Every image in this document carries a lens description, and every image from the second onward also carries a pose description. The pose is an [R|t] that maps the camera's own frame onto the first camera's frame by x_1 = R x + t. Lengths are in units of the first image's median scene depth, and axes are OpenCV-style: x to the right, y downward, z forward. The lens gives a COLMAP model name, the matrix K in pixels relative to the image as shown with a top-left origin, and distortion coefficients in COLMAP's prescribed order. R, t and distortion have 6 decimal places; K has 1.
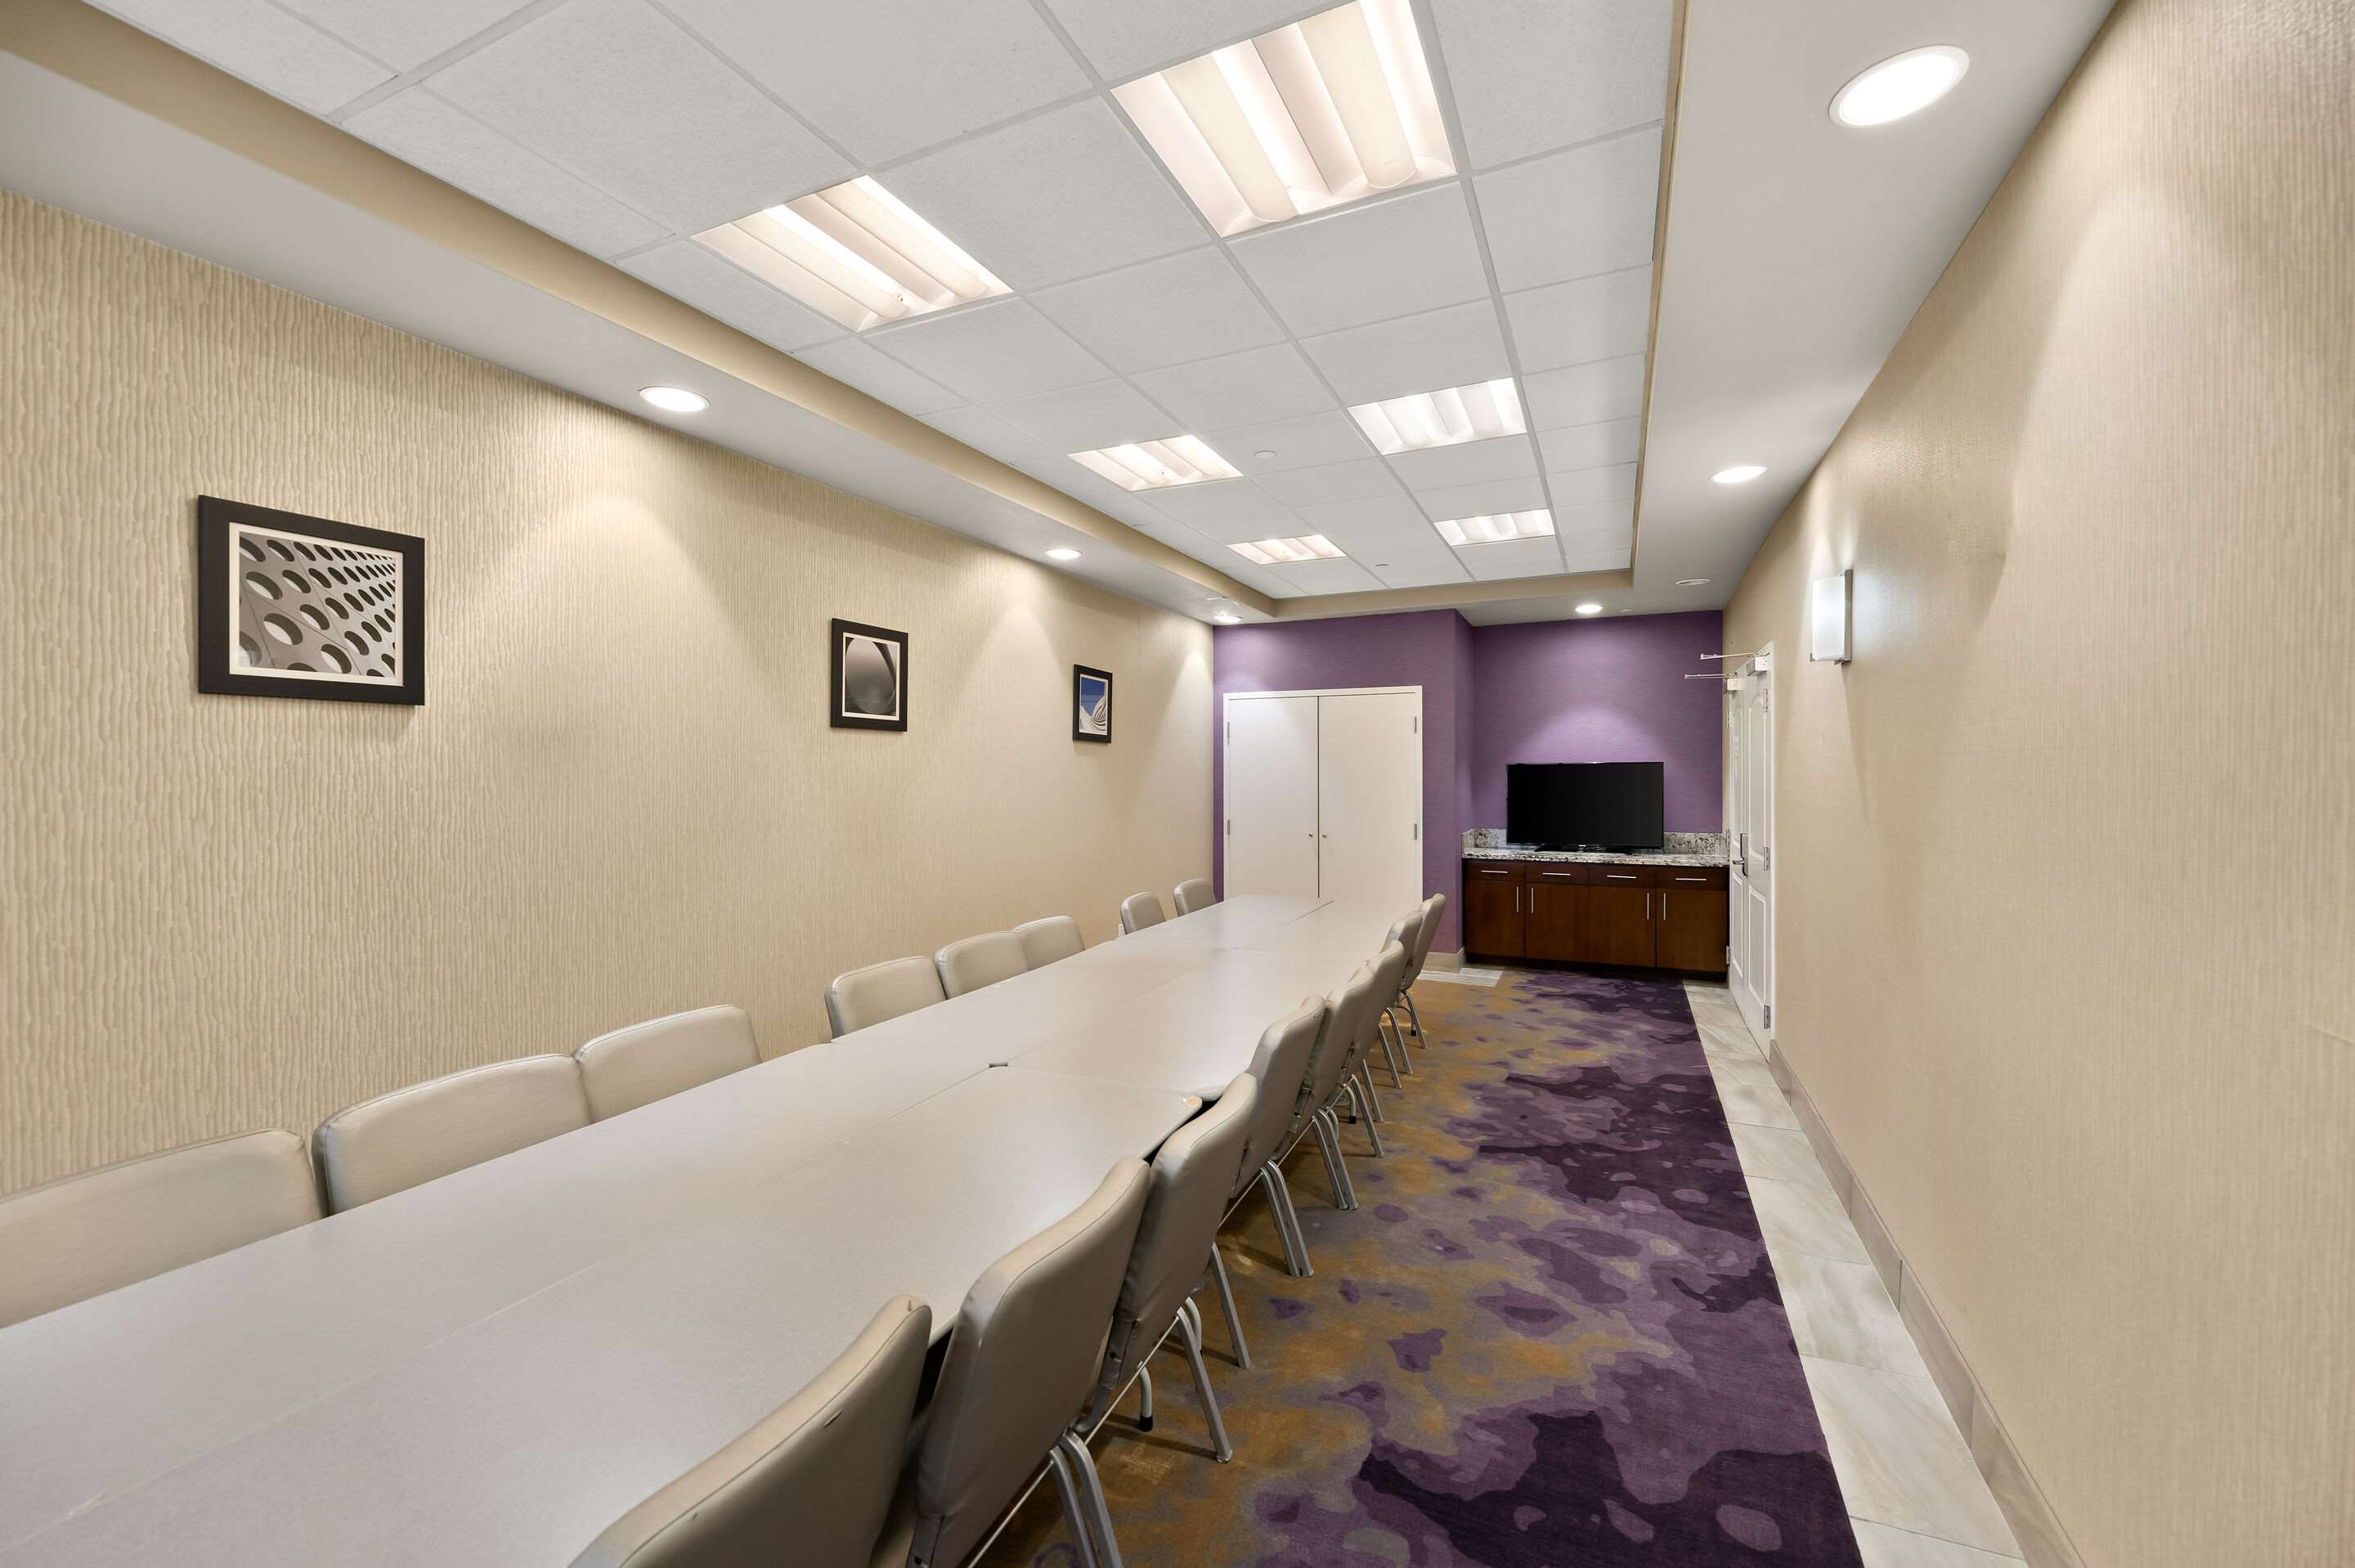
lens RADIAL K [[950.1, 0, 1170.5], [0, 950.1, 775.2], [0, 0, 1]] dist [-0.001695, -0.001523]
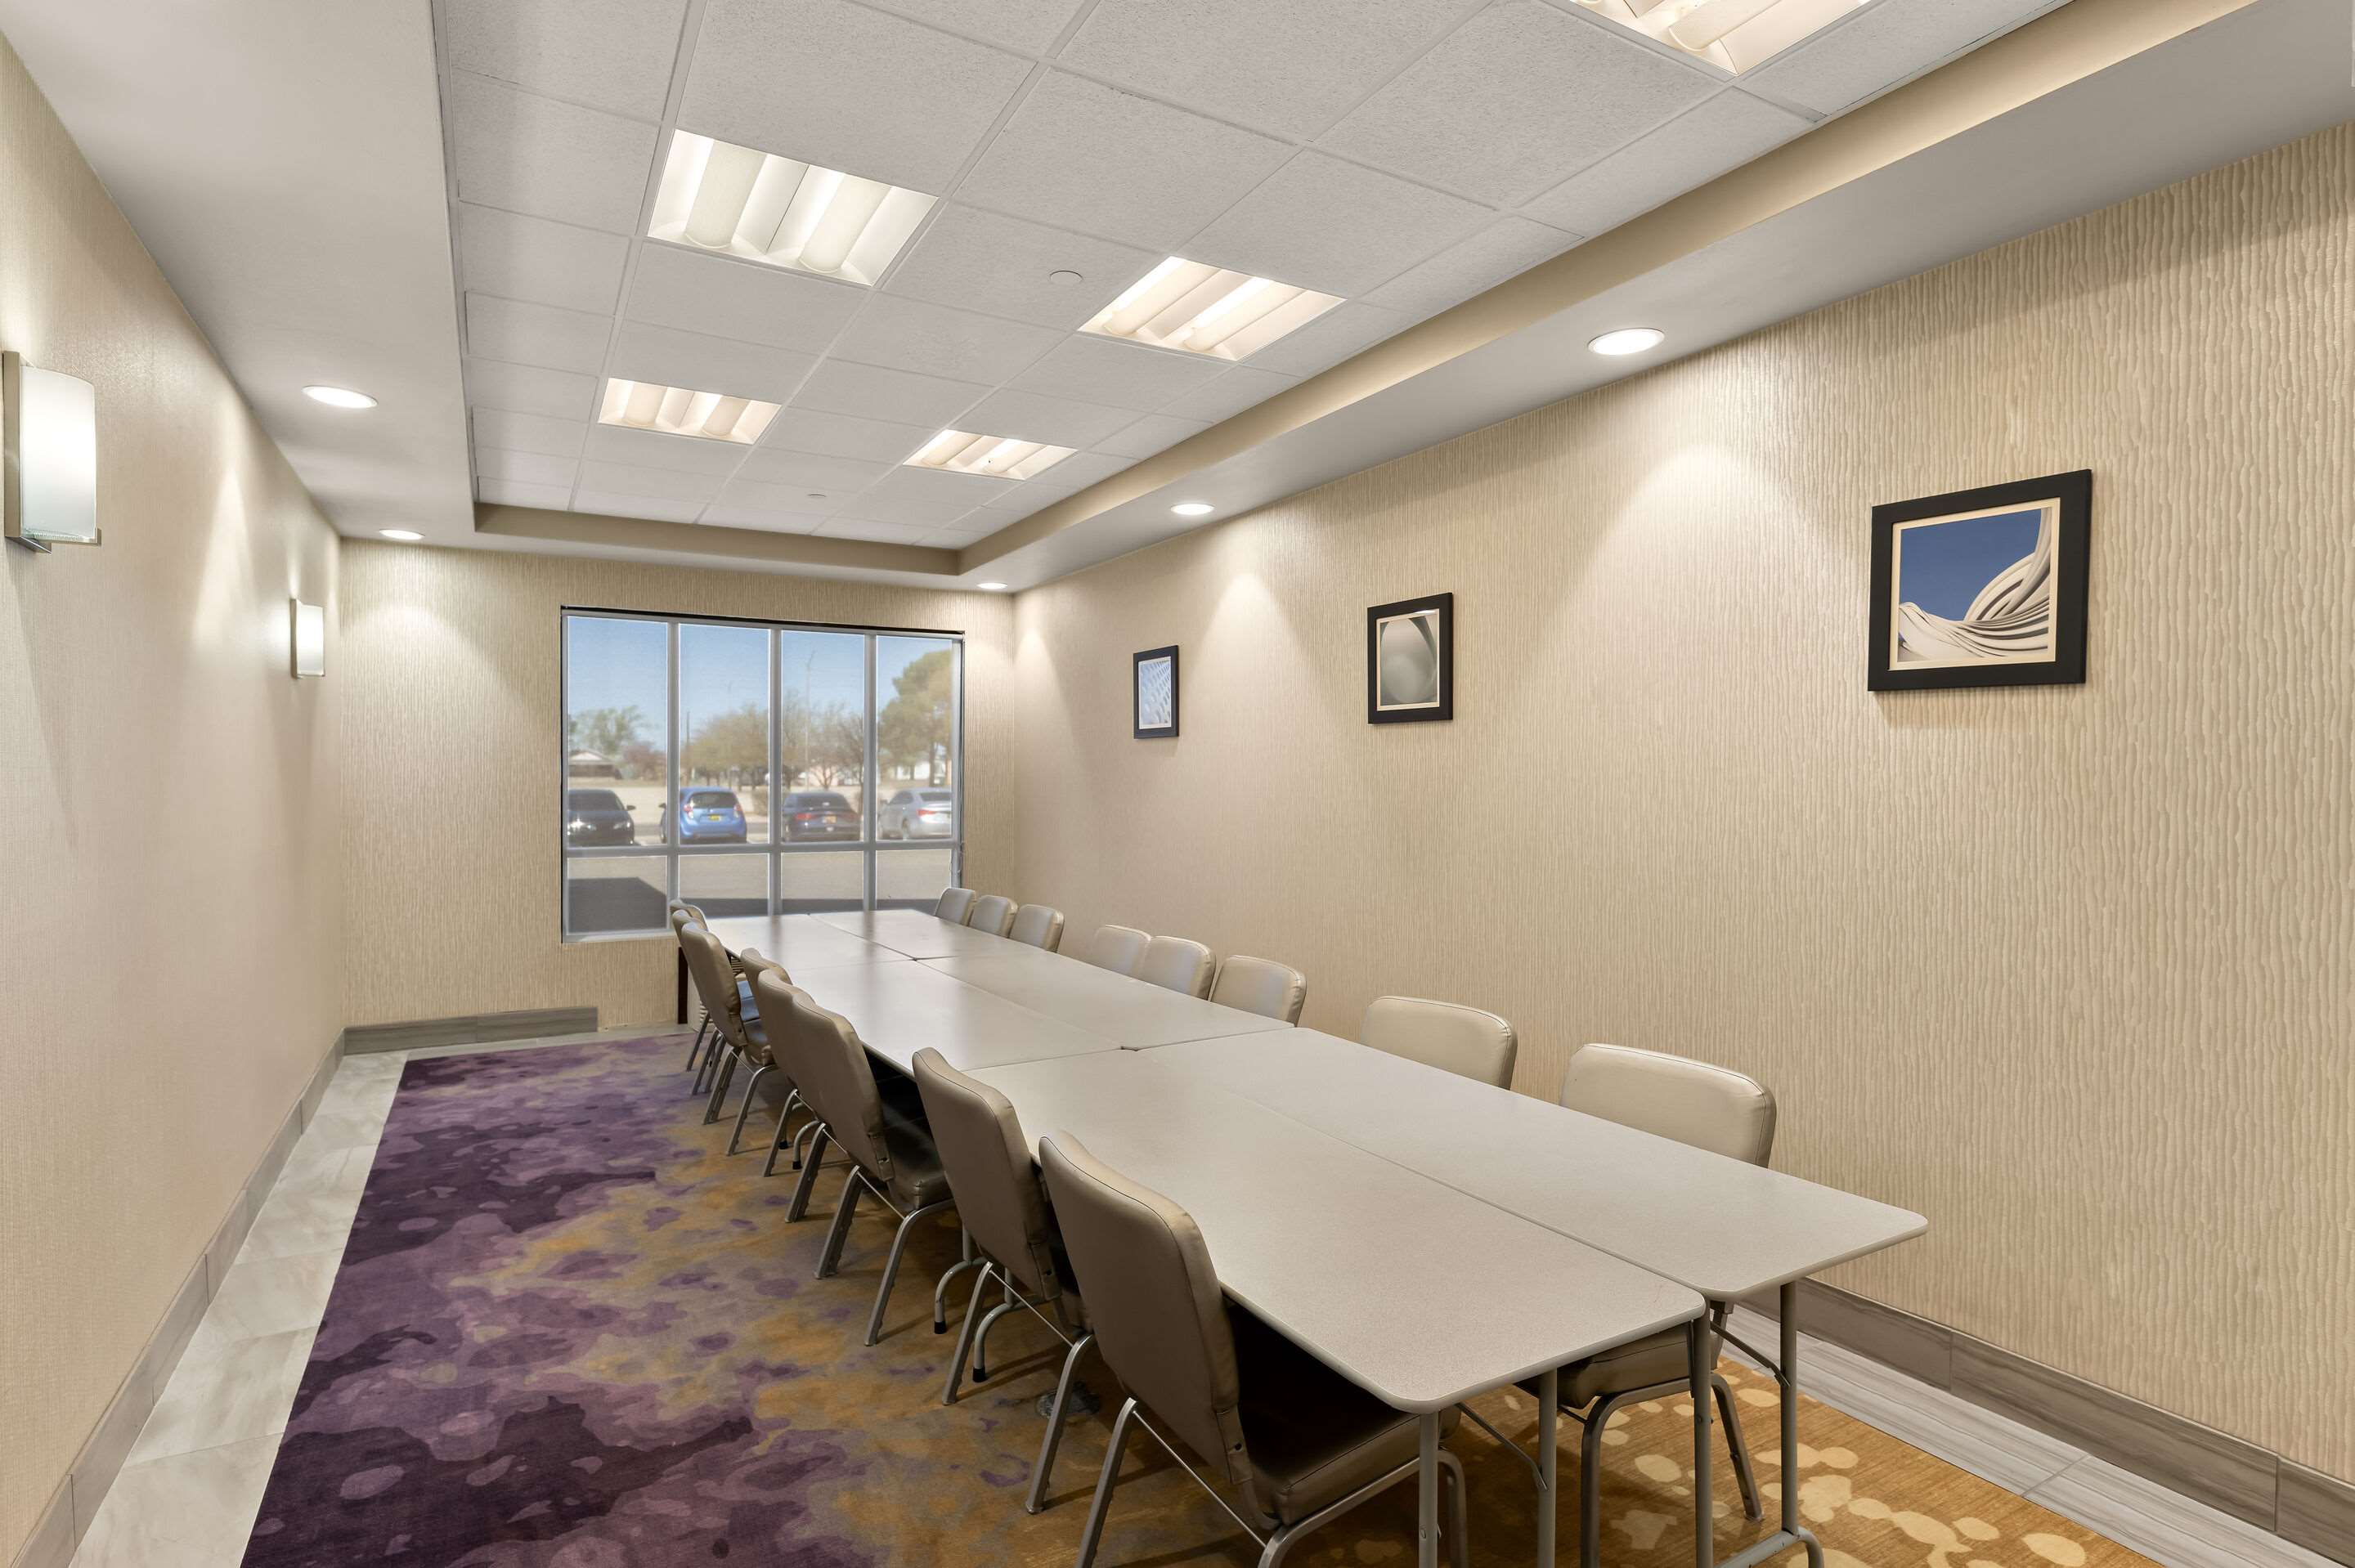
lens RADIAL K [[1222.3, 0, 1176.4], [0, 1222.3, 779.1], [0, 0, 1]] dist [0.023613, -0.000566]
pose [[-0.586559, 0.004056, -0.809896, 0.876942], [-0.001672, 0.999979, 0.006219, -0.004098], [0.809904, 0.005002, -0.586541, 1.854328]]
